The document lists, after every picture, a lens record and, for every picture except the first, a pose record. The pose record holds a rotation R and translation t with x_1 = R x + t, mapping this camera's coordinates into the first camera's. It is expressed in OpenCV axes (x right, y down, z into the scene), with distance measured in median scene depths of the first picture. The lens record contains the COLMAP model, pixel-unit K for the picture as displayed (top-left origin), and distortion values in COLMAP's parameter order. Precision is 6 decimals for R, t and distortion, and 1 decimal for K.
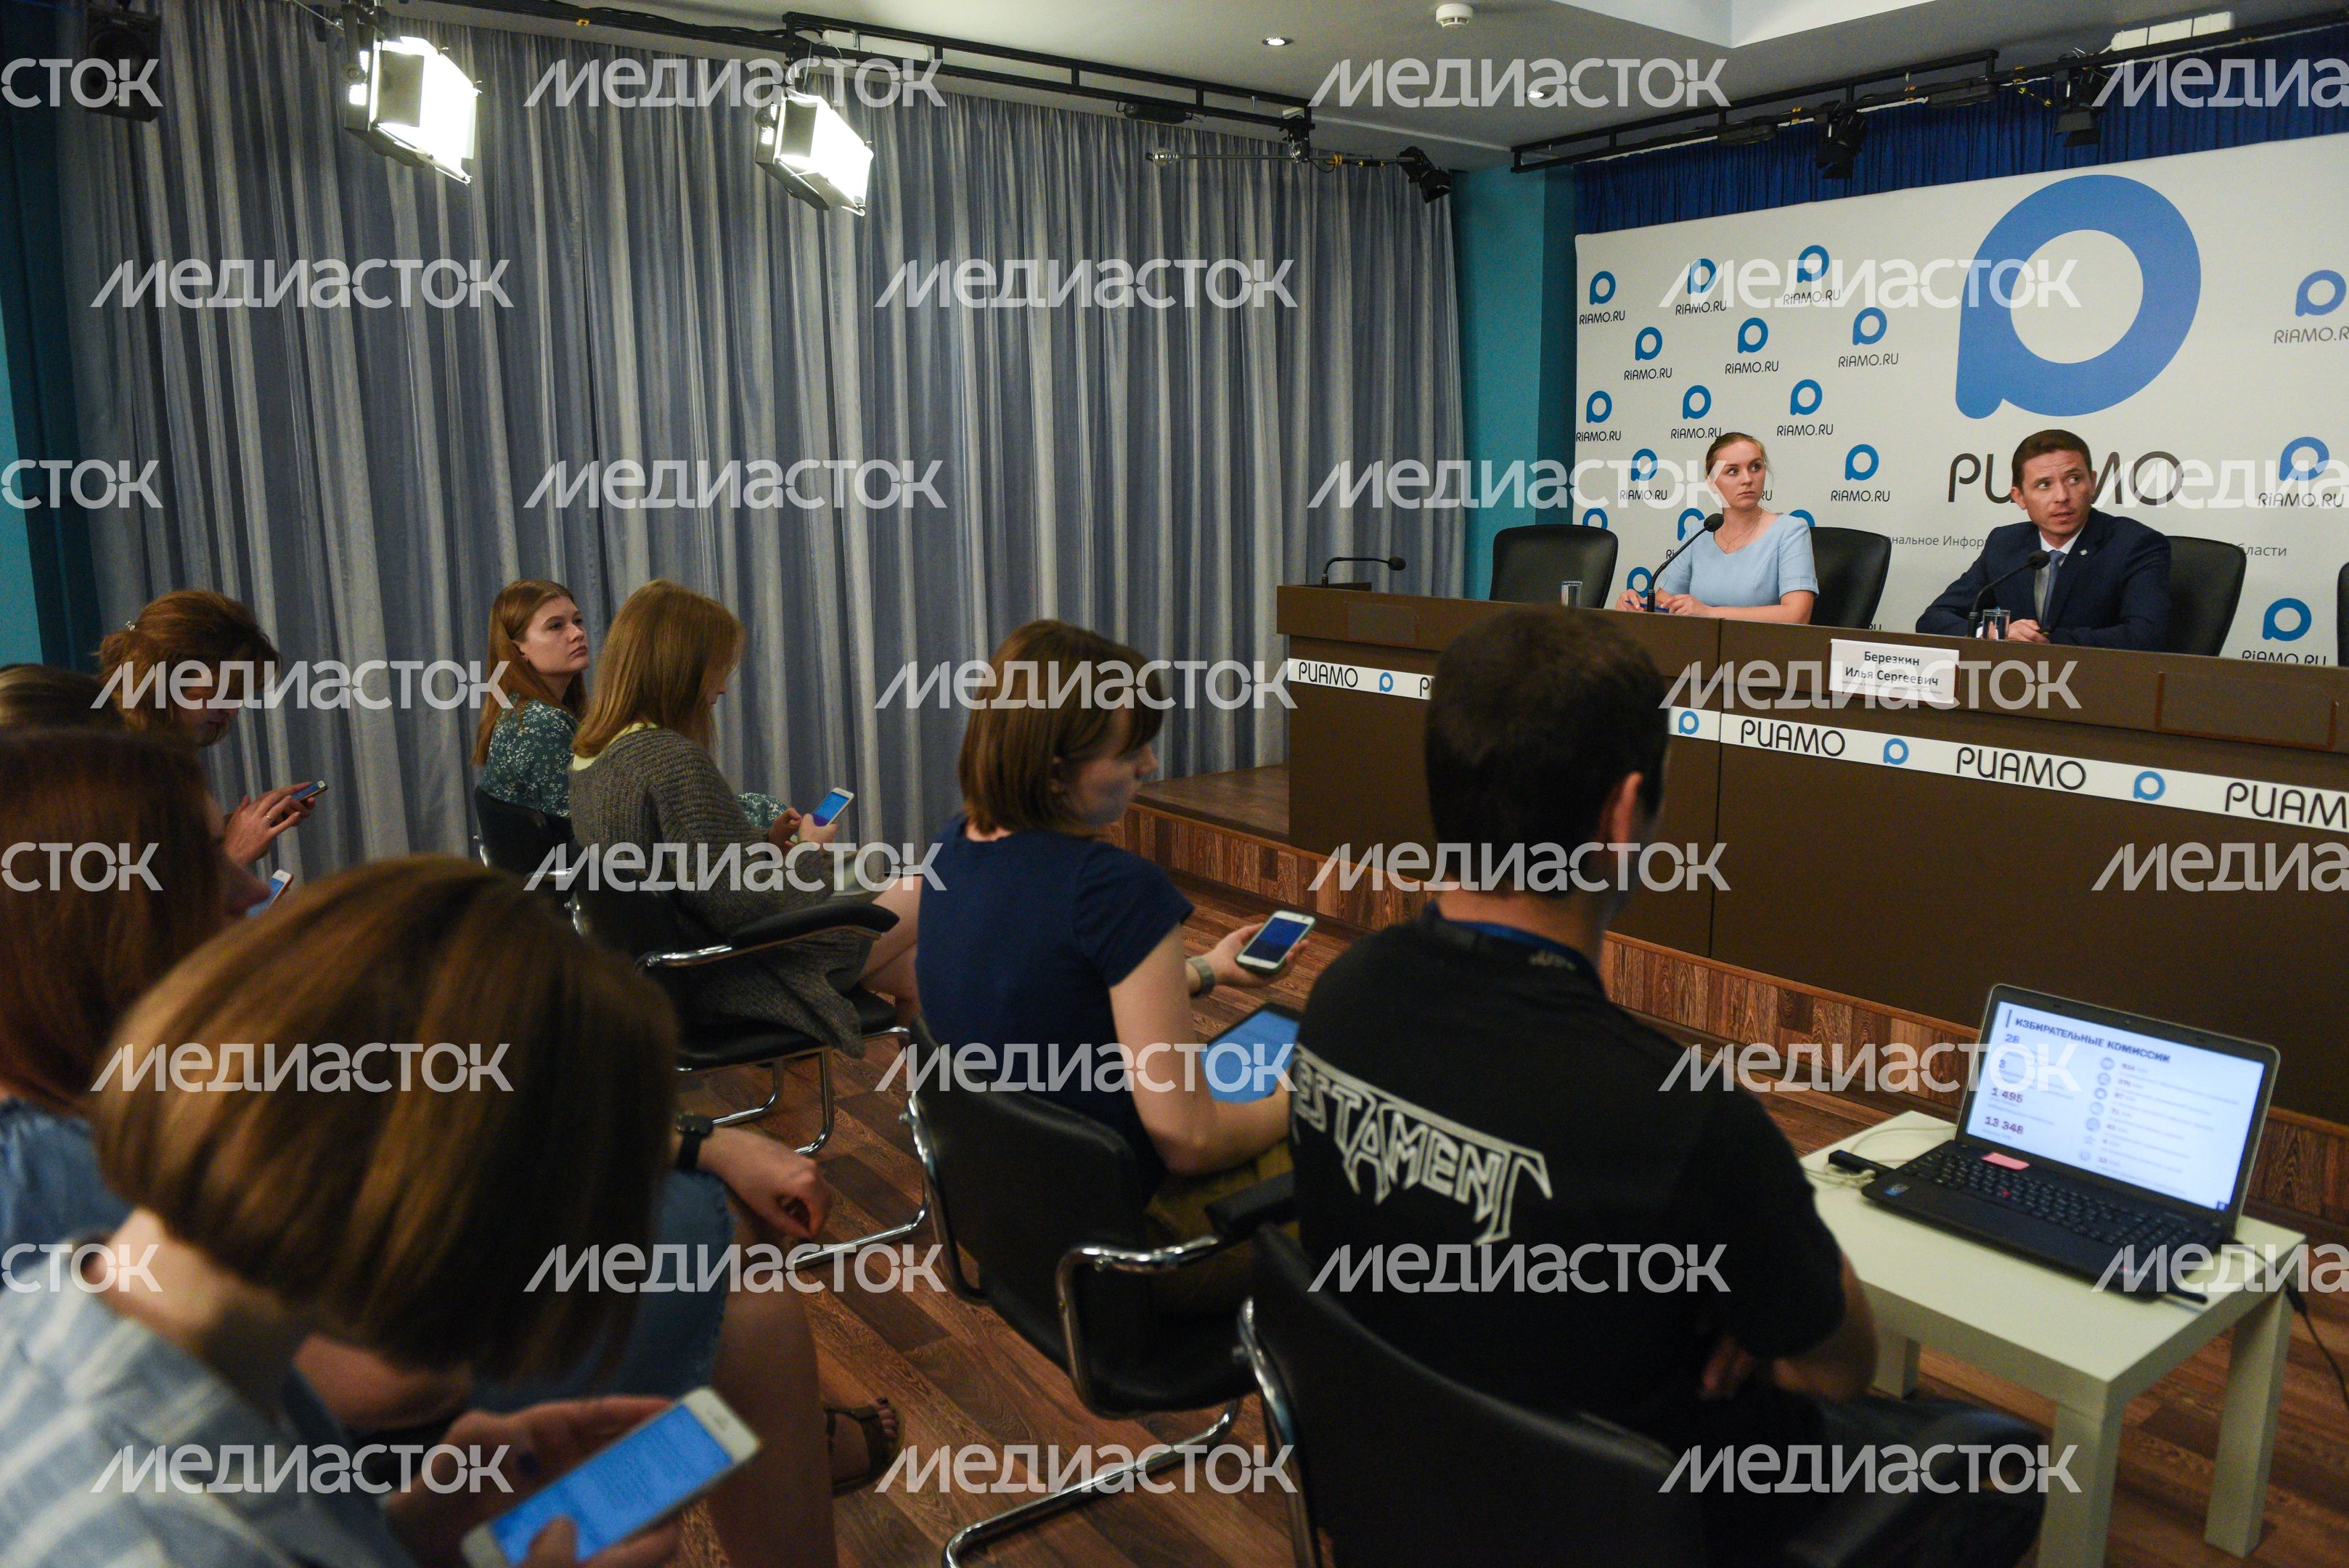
lens RADIAL K [[1621.0, 0, 1187.7], [0, 1621.0, 766.4], [0, 0, 1]] dist [-0.037933, -0.015977]
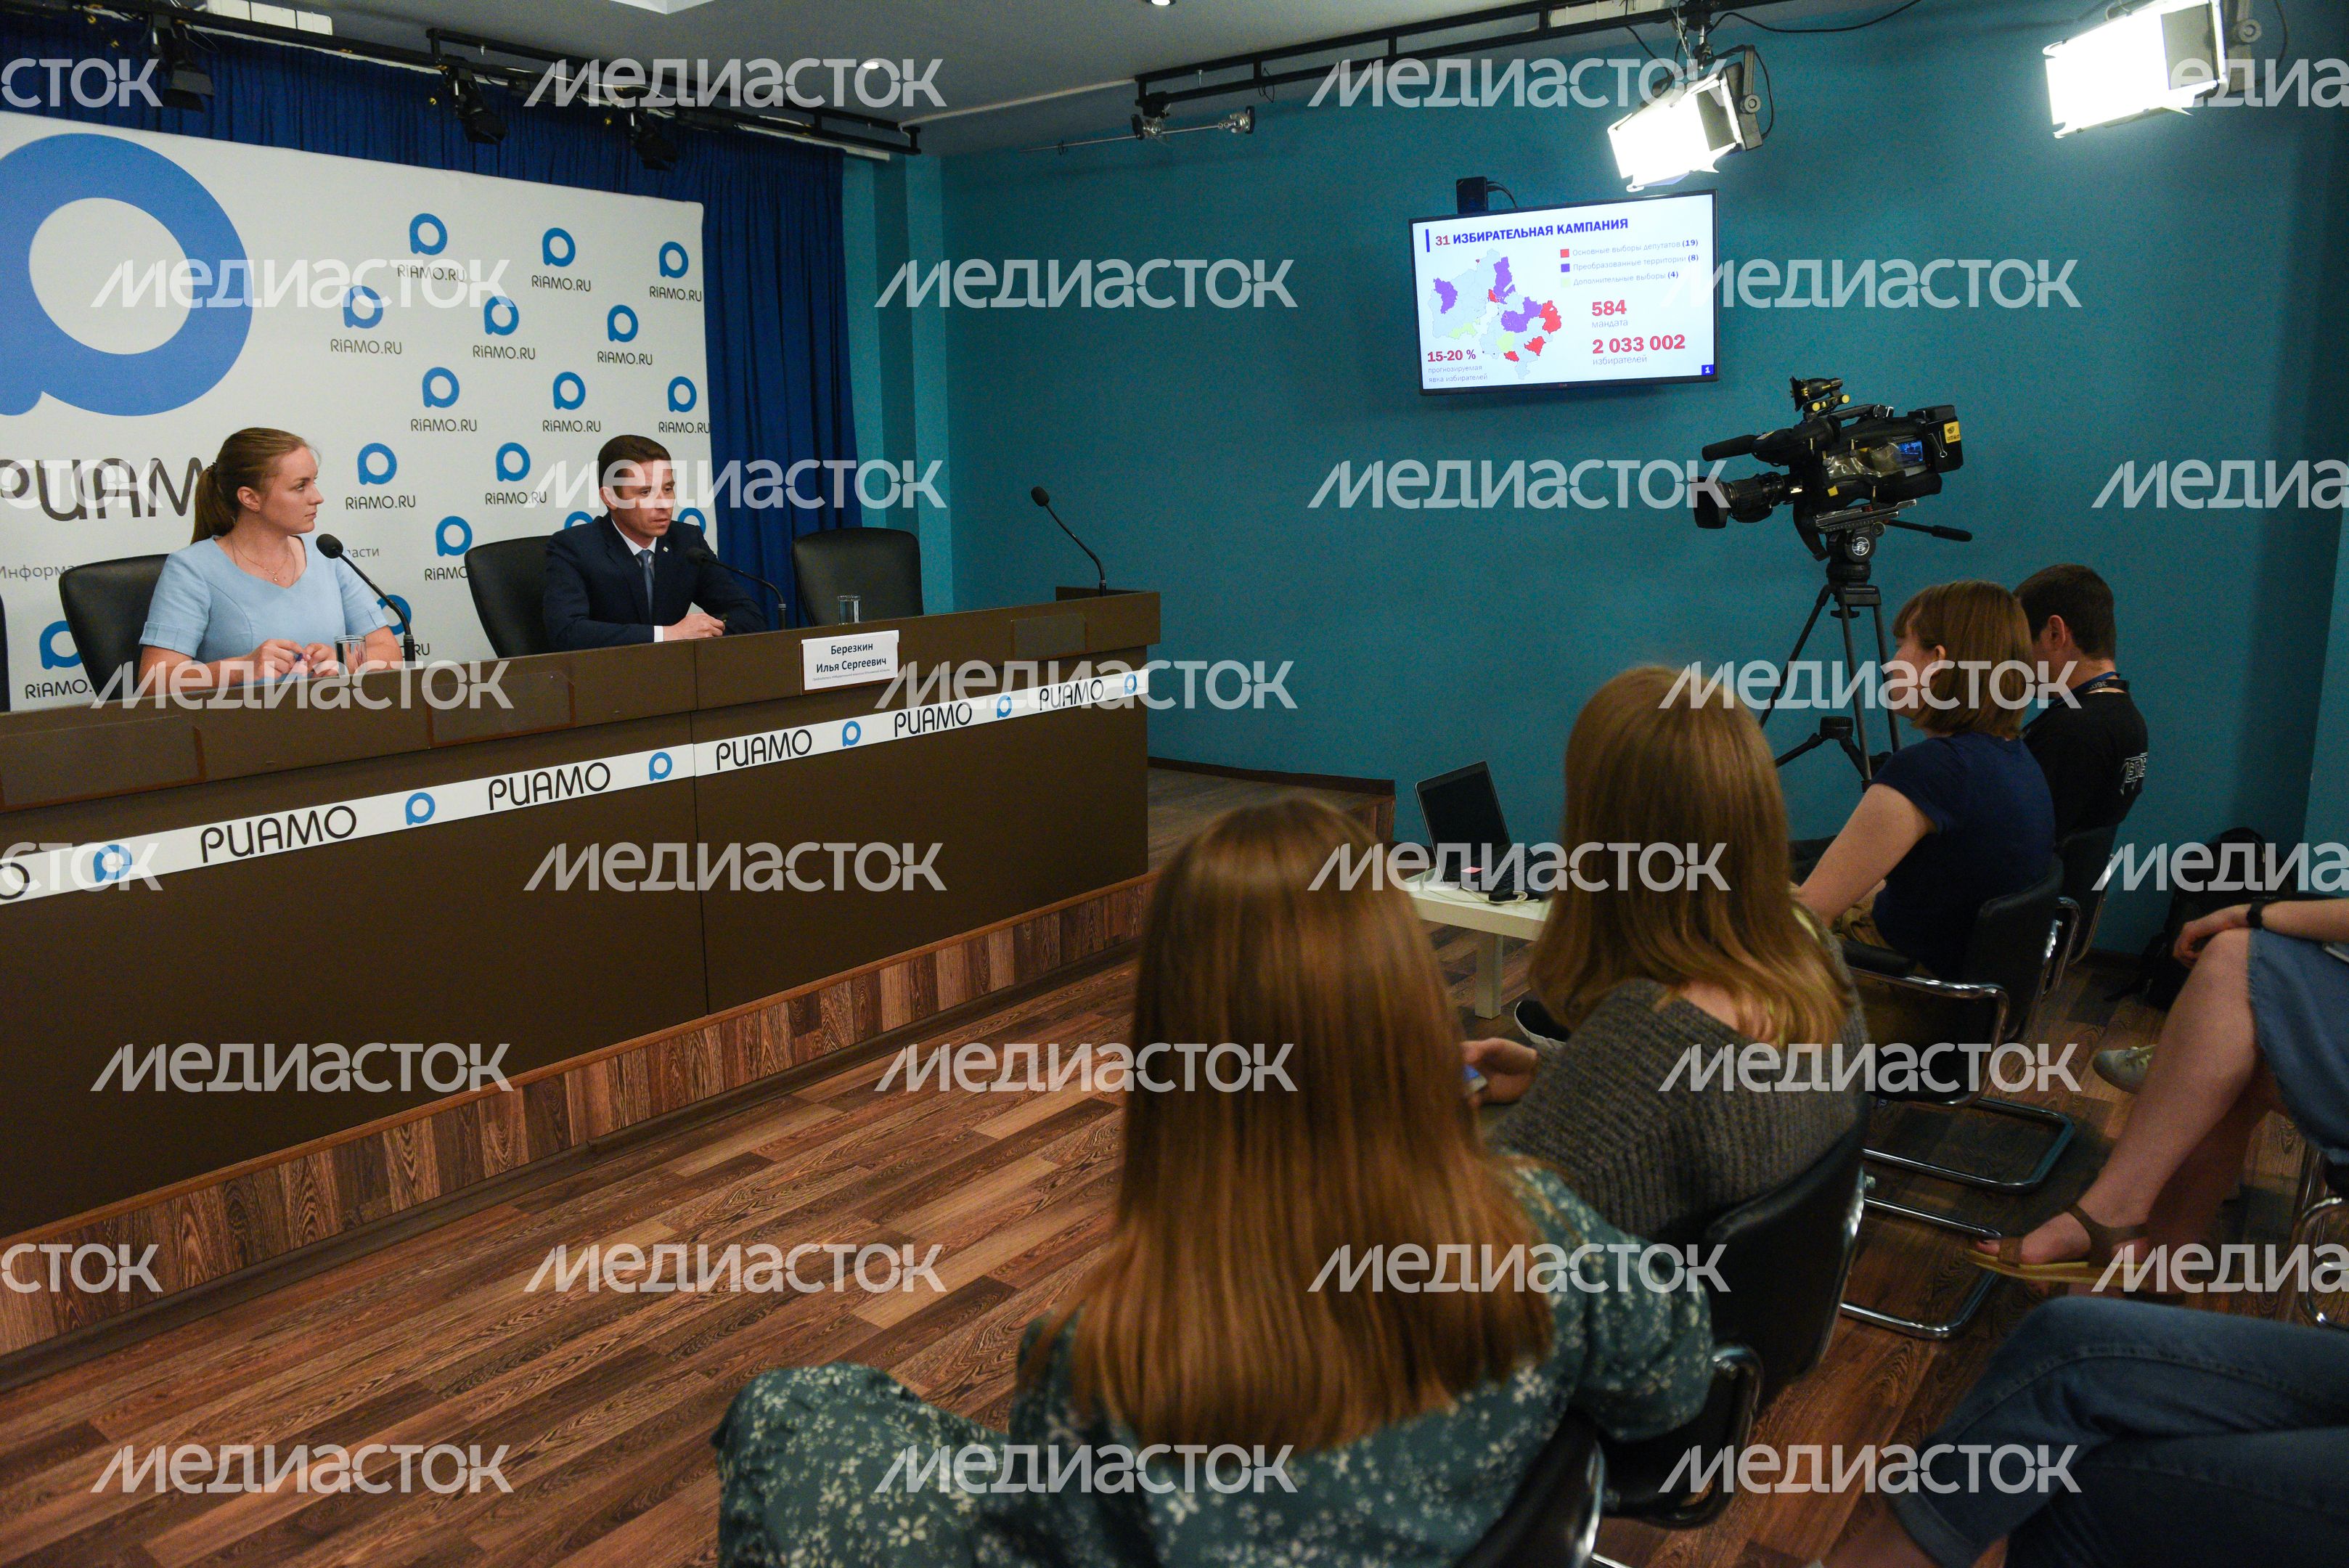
lens RADIAL K [[1621.0, 0, 1137.0], [0, 1621.0, 773.9], [0, 0, 1]] dist [-0.037933, -0.015977]
pose [[-0.252776, -0.170743, 0.952340, -0.453300], [0.175793, 0.959817, 0.218743, -0.130879], [-0.951421, 0.222707, -0.212603, 0.737281]]
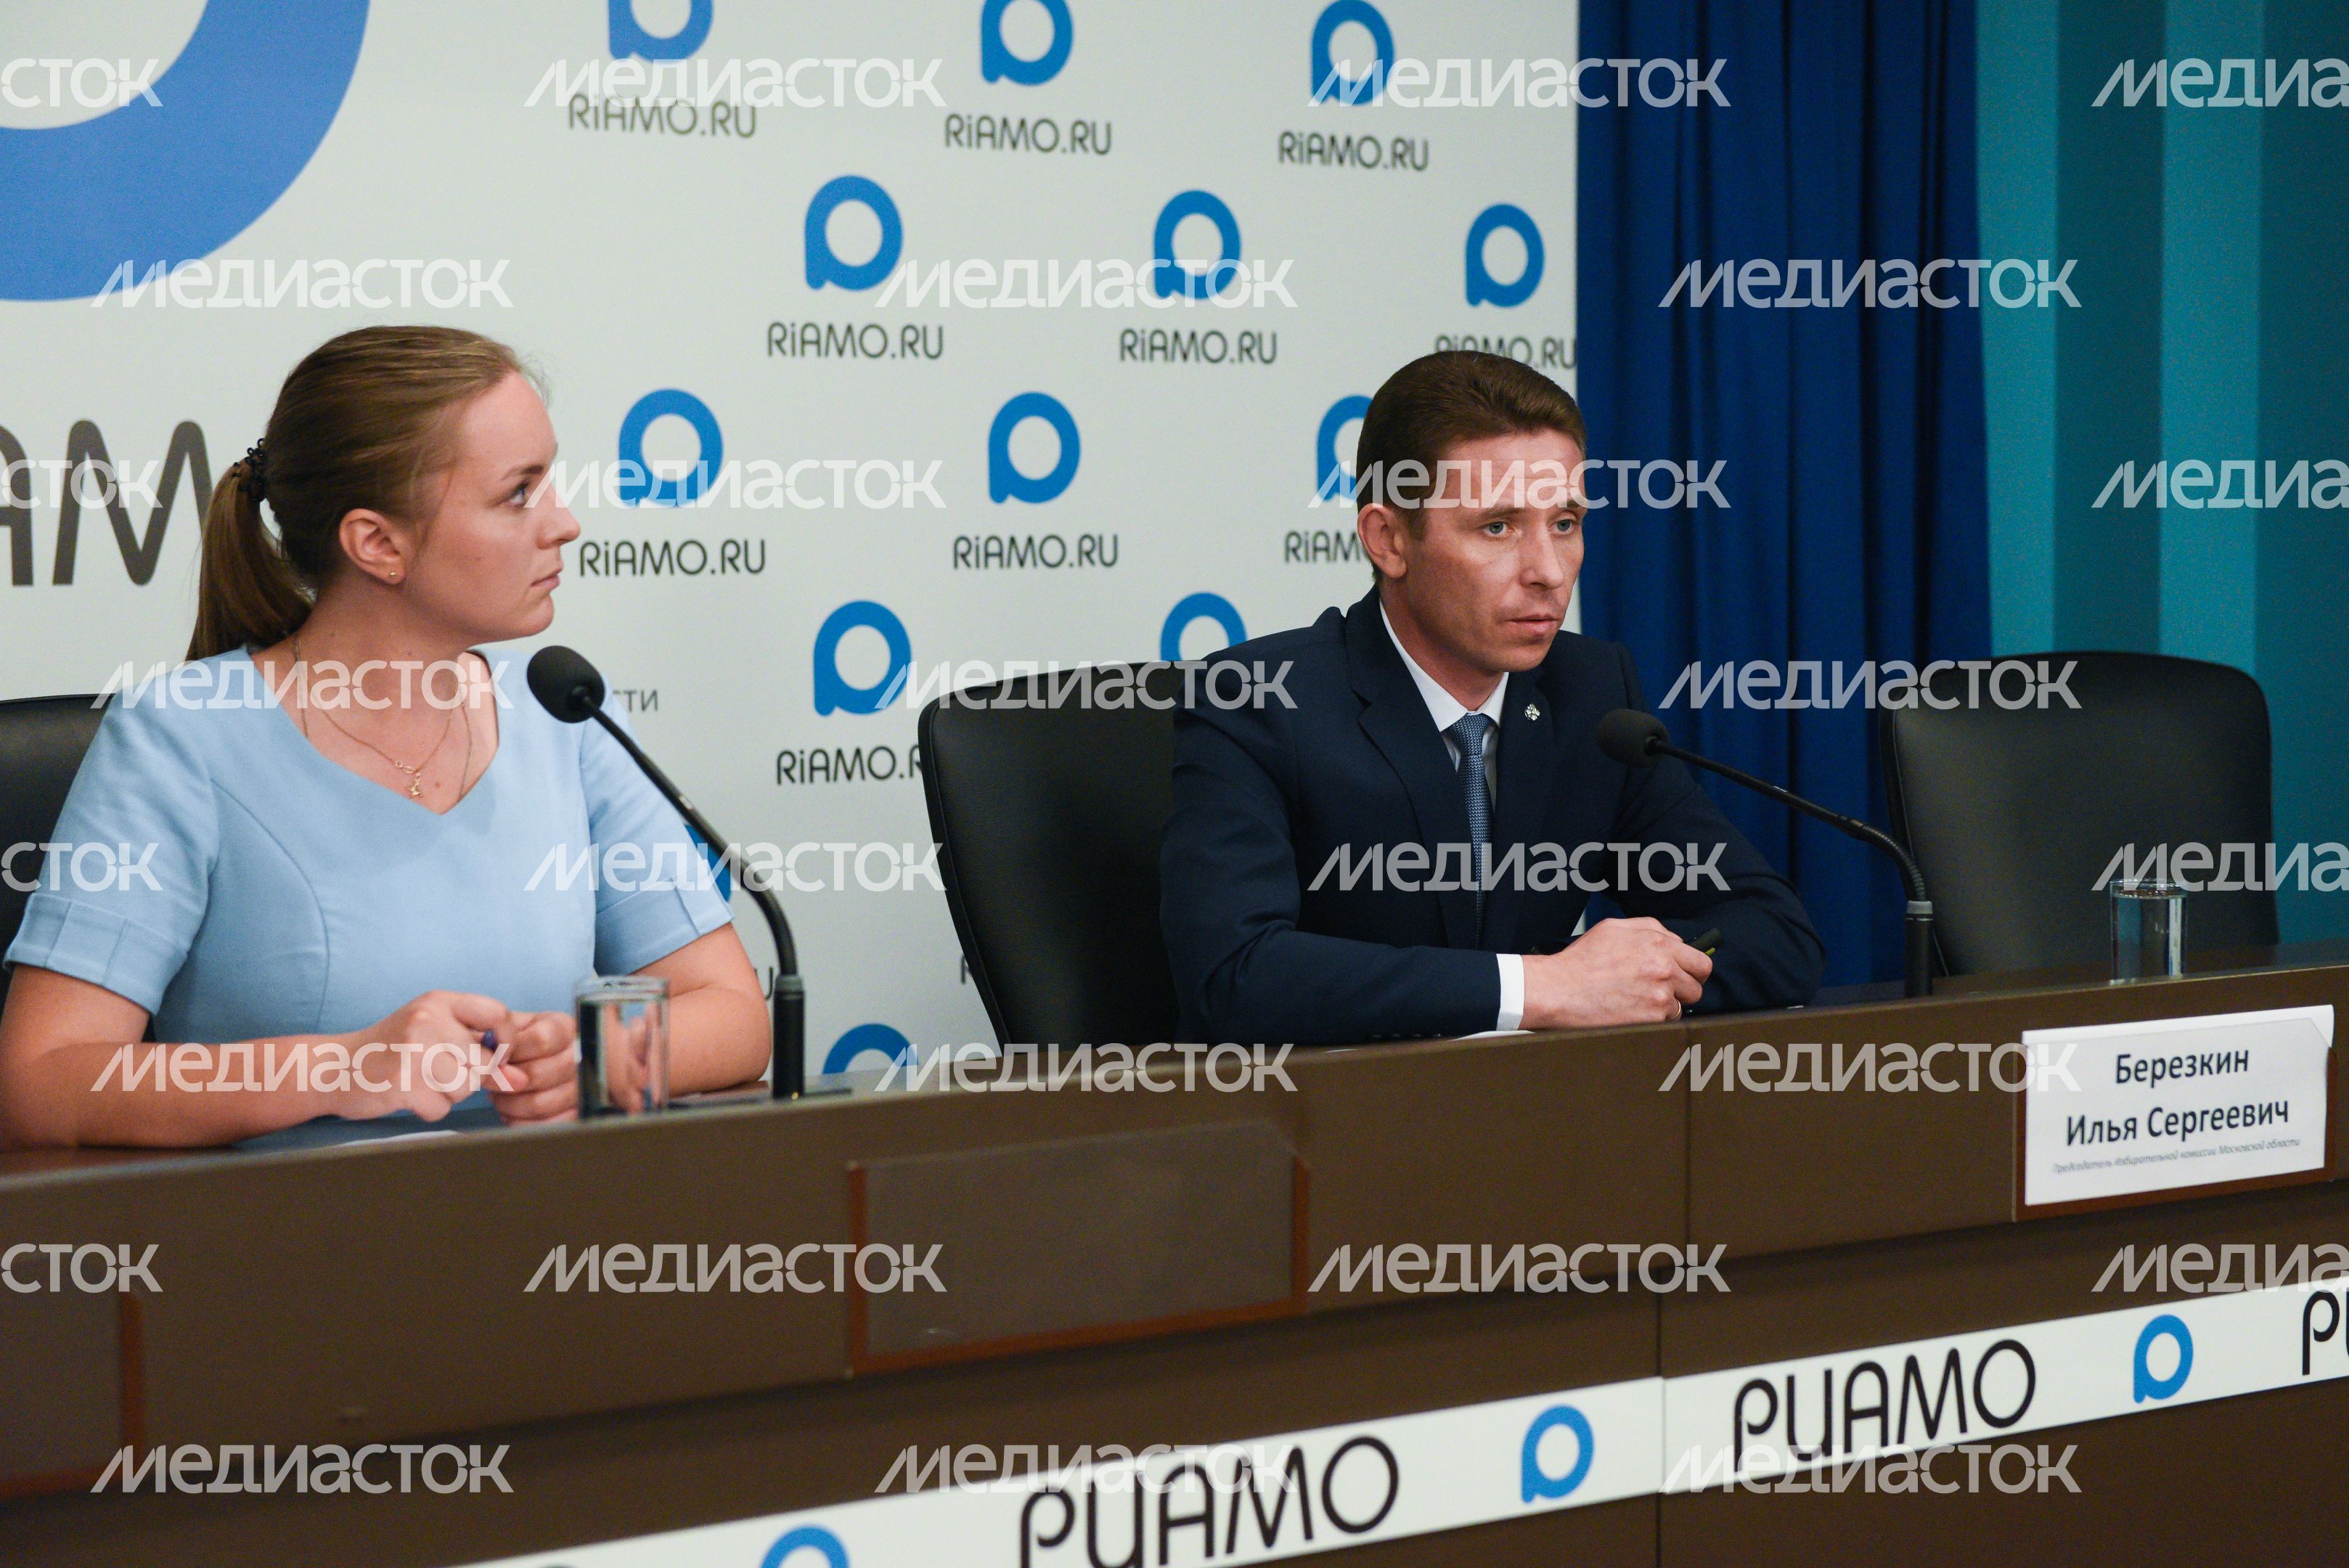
lens RADIAL K [[4315.8, 0, 1182.9], [0, 4315.8, 759.0], [0, 0, 1]] dist [0.070695, 0.000000]
pose [[0.043055, -0.052133, 0.997712, -0.284153], [0.176310, 0.983361, 0.043774, -0.136056], [-0.983393, 0.174022, 0.051530, 0.785675]]
